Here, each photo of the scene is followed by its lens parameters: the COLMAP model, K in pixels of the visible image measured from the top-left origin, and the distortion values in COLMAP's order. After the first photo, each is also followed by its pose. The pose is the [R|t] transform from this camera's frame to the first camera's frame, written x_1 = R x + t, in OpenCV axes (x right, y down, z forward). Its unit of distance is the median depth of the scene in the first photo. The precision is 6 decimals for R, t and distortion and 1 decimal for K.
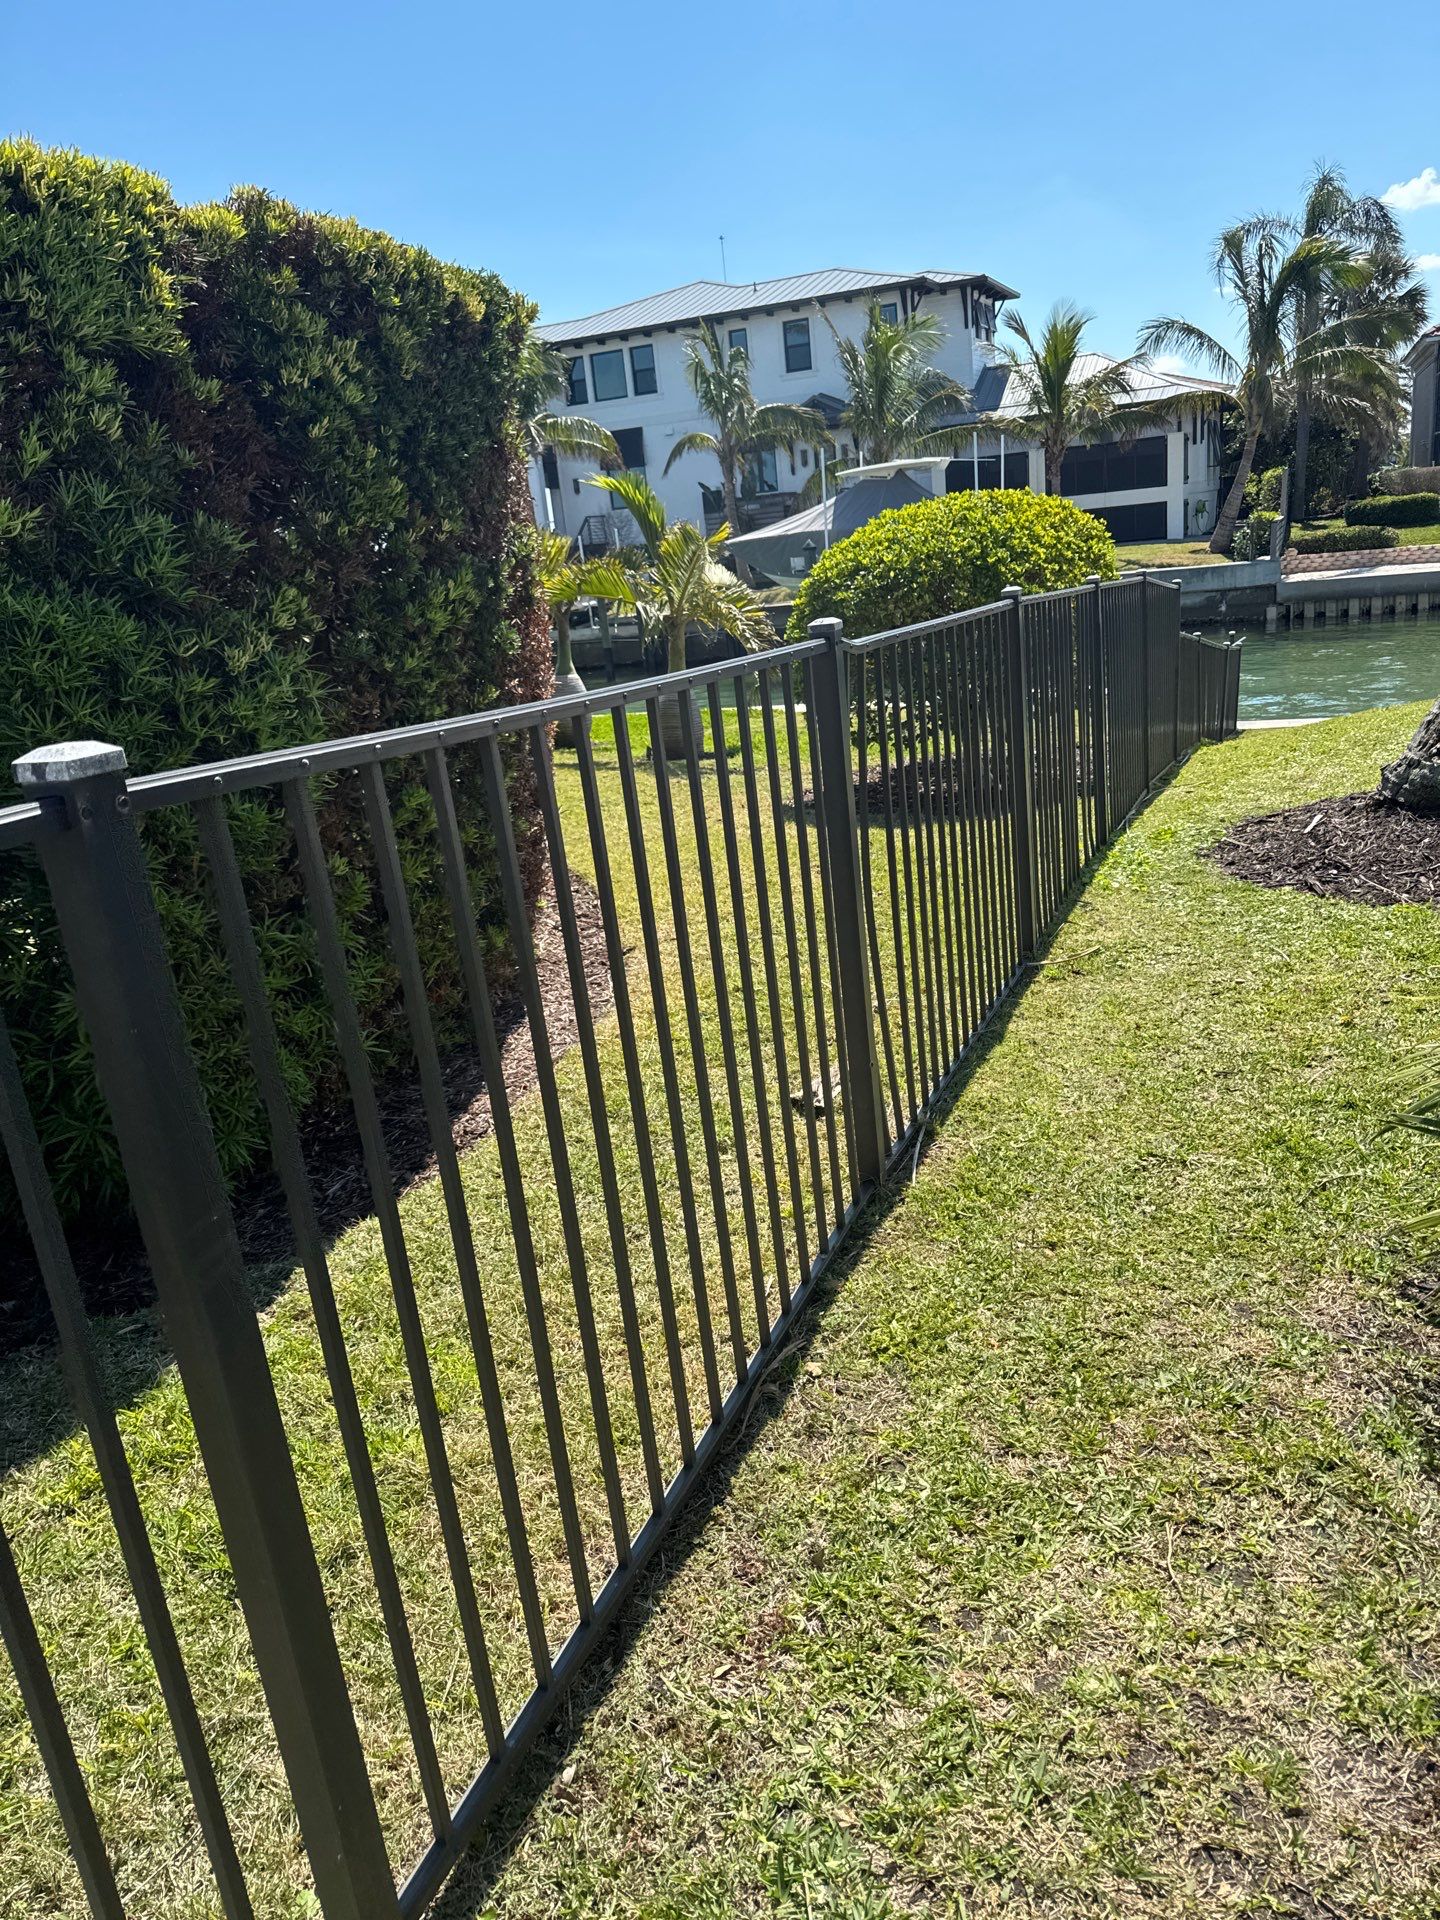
lens RADIAL K [[1340.1, 0, 783.5], [0, 1340.1, 960.0], [0, 0, 1]] dist [0.032013, -0.029956]
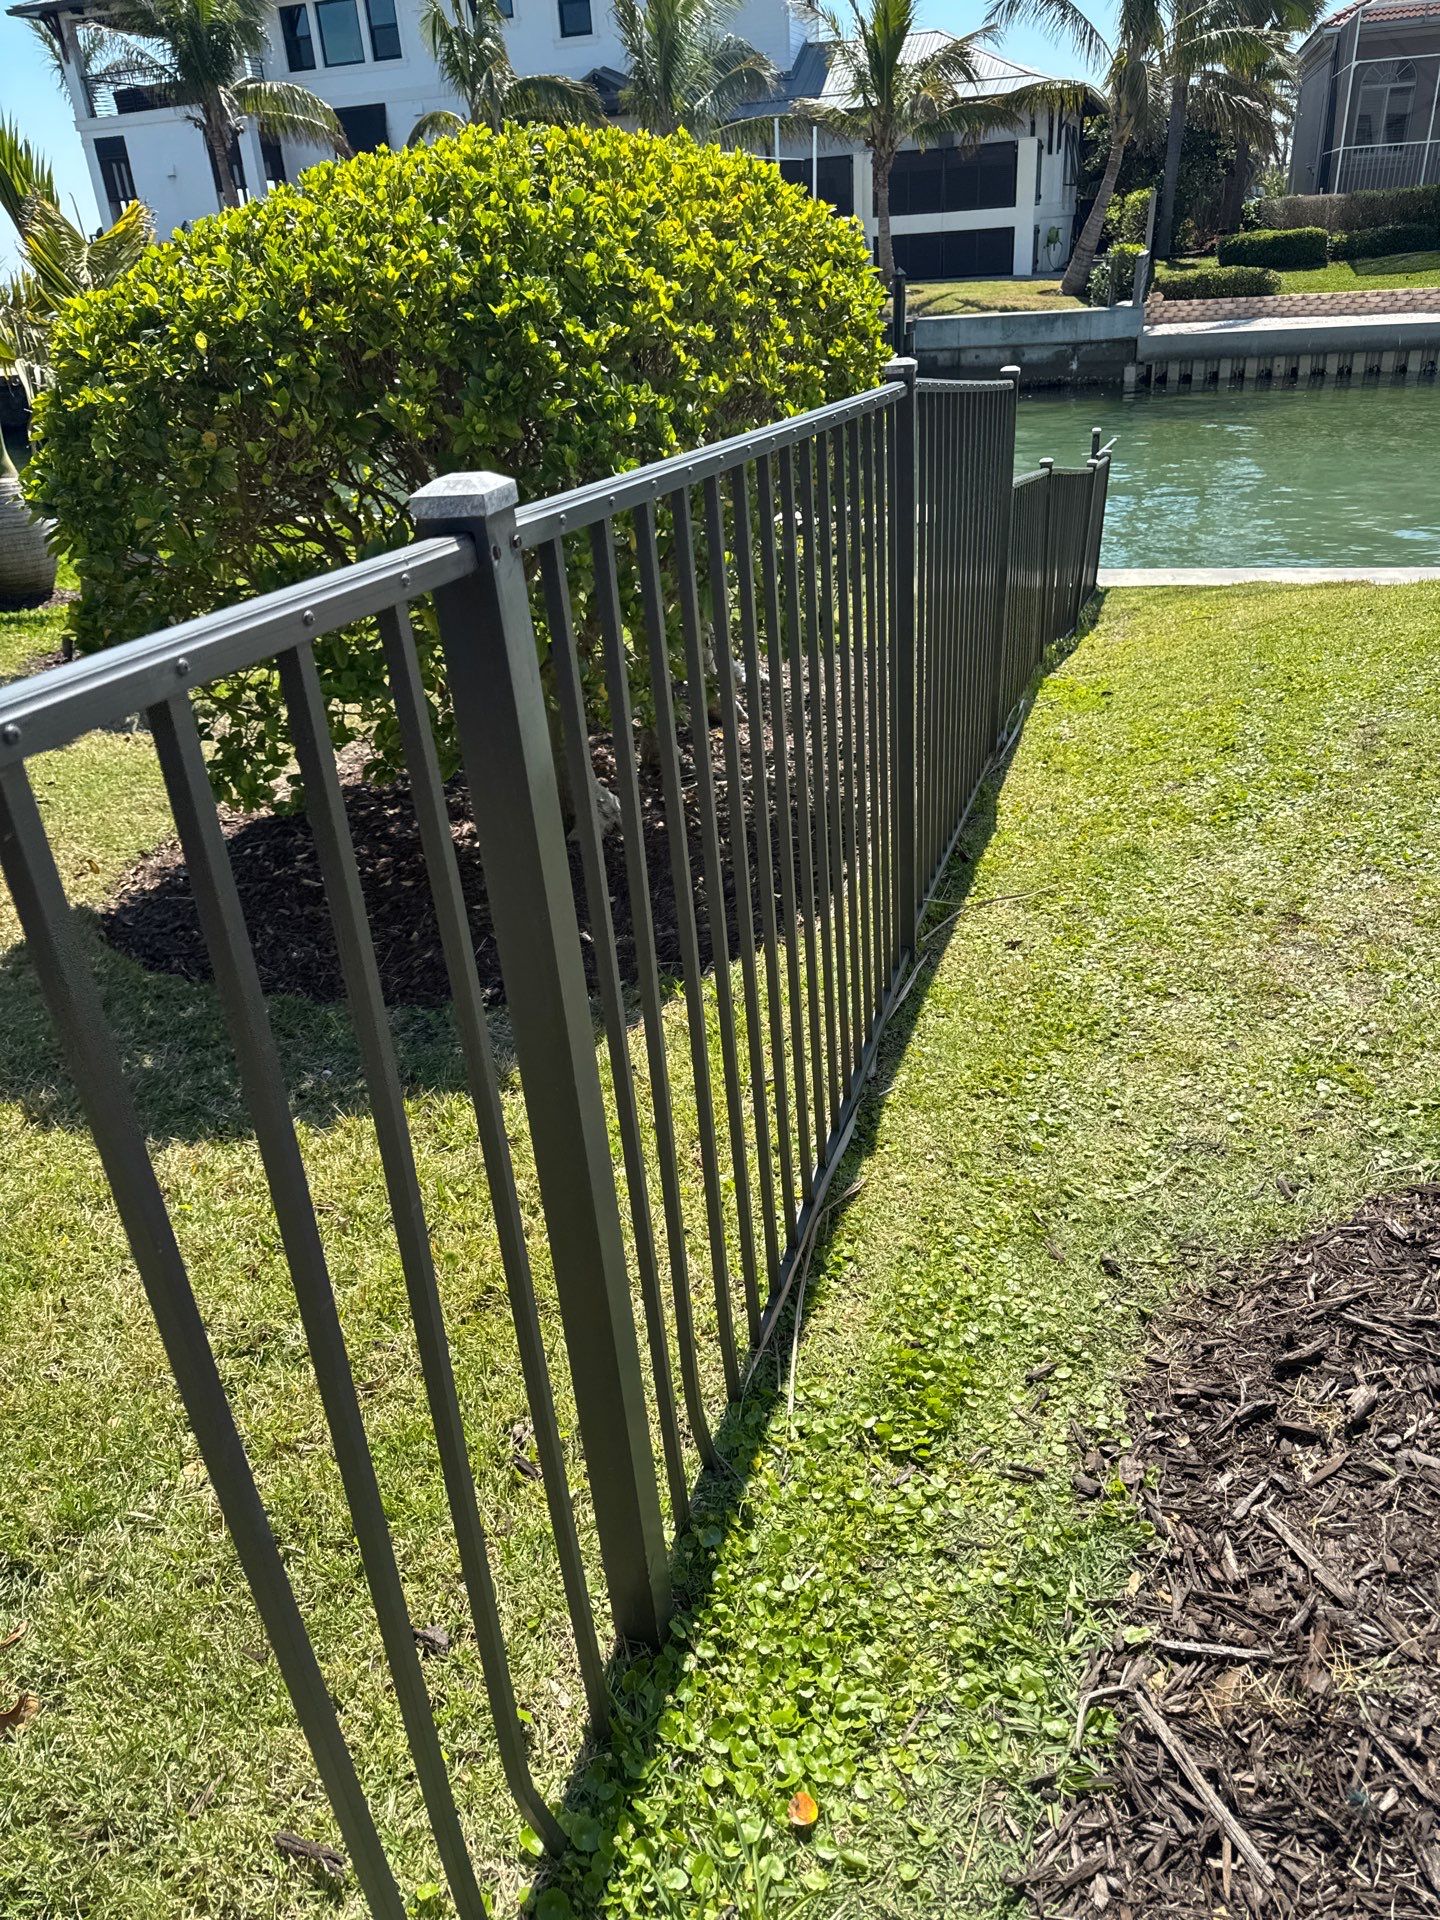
lens RADIAL K [[1340.1, 0, 728.4], [0, 1340.1, 963.9], [0, 0, 1]] dist [0.032013, -0.029956]
pose [[0.996512, -0.009117, 0.082949, 0.036827], [-0.005488, 0.984702, 0.174160, -0.037688], [-0.083268, -0.174007, 0.981218, 0.122083]]
